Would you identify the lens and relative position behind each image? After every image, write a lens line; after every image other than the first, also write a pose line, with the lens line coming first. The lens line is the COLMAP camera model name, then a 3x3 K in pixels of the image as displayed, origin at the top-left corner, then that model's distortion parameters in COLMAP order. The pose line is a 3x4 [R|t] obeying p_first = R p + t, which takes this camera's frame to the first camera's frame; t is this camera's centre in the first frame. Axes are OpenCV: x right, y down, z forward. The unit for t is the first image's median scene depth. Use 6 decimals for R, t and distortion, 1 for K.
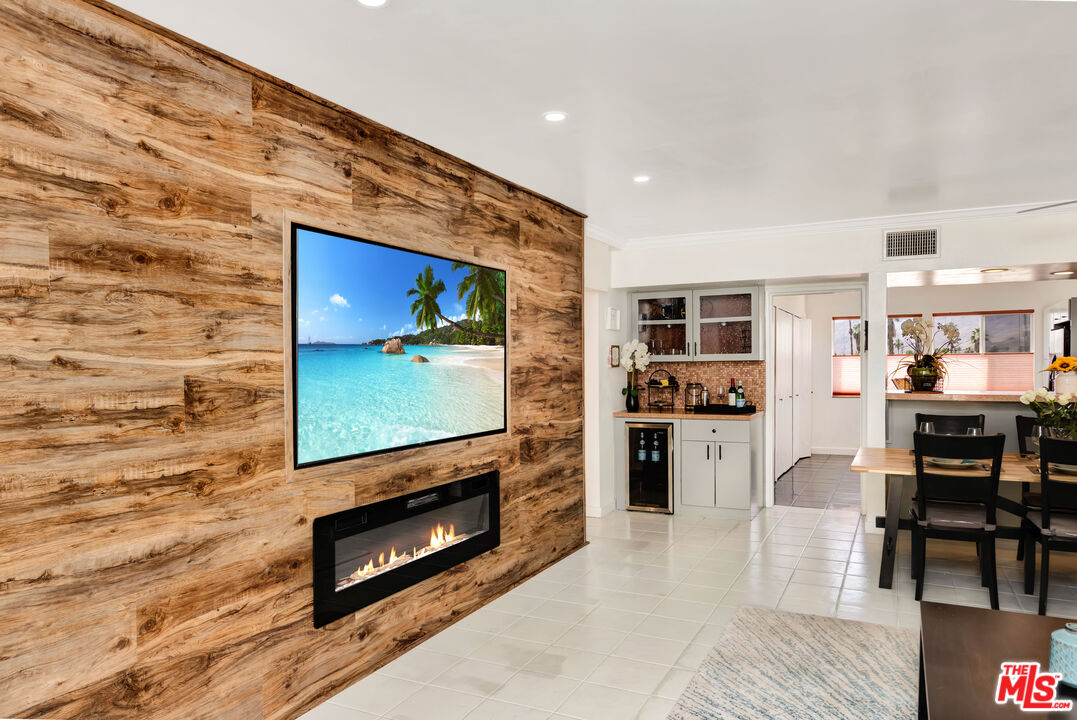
lens RADIAL K [[702.4, 0, 537.0], [0, 702.4, 371.4], [0, 0, 1]] dist [0.002858, -0.000261]
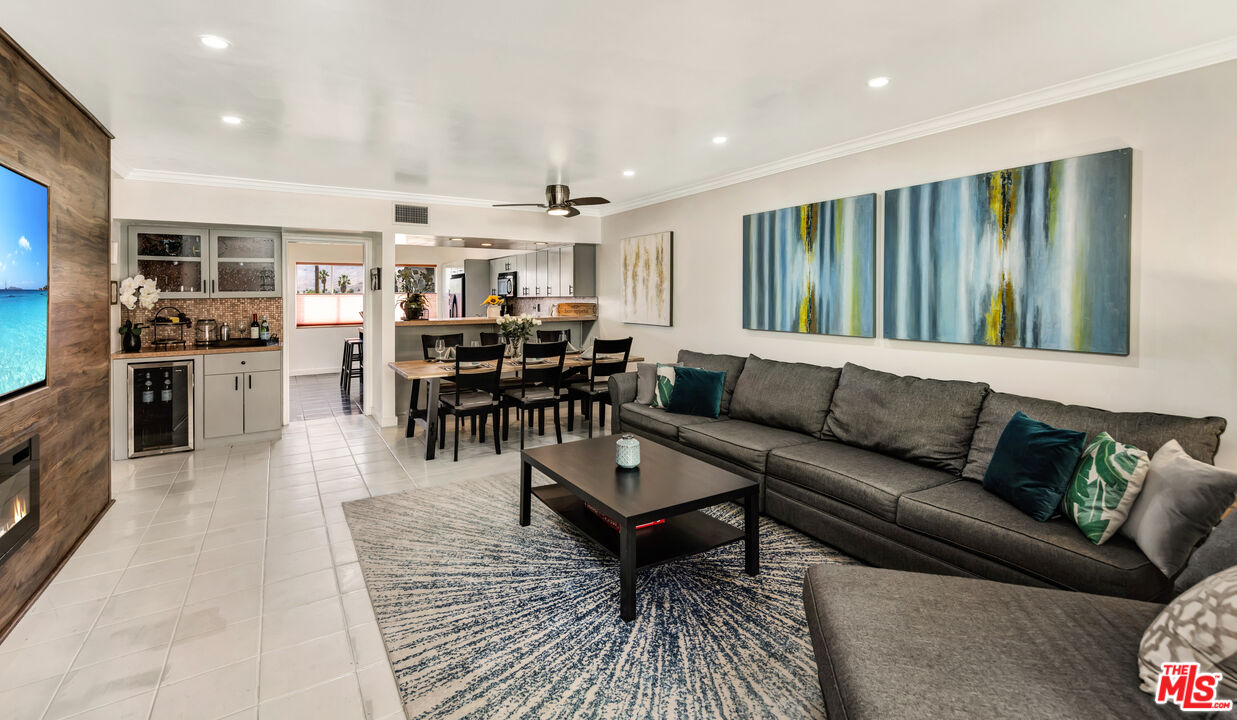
lens RADIAL K [[546.3, 0, 613.5], [0, 546.3, 294.8], [0, 0, 1]] dist [0.000277, 0.009939]
pose [[0.526589, 0.006295, 0.850097, -0.229263], [0.011932, 0.999819, -0.014795, -0.000478], [-0.850037, 0.017934, 0.526418, 0.102455]]
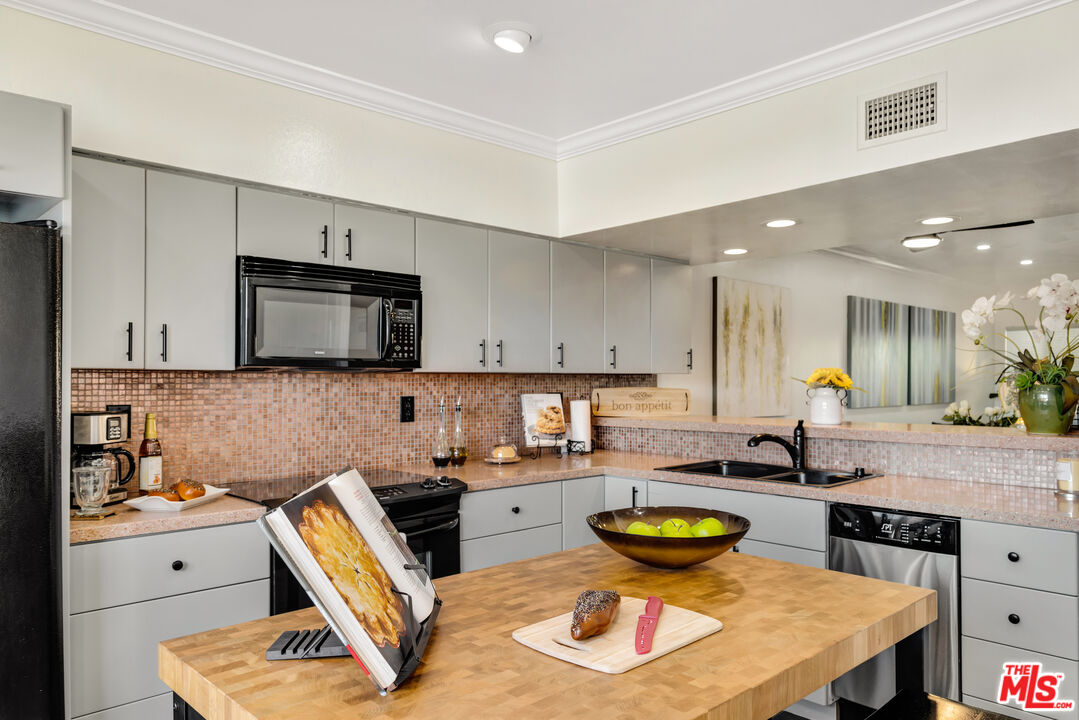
lens RADIAL K [[726.6, 0, 539.5], [0, 726.6, 360.0], [0, 0, 1]] dist [0.001222, -0.000502]
pose [[-0.941093, 0.019647, 0.337577, 0.952996], [0.013907, 0.999715, -0.019415, -0.022897], [-0.337863, -0.013576, -0.941098, 2.088526]]
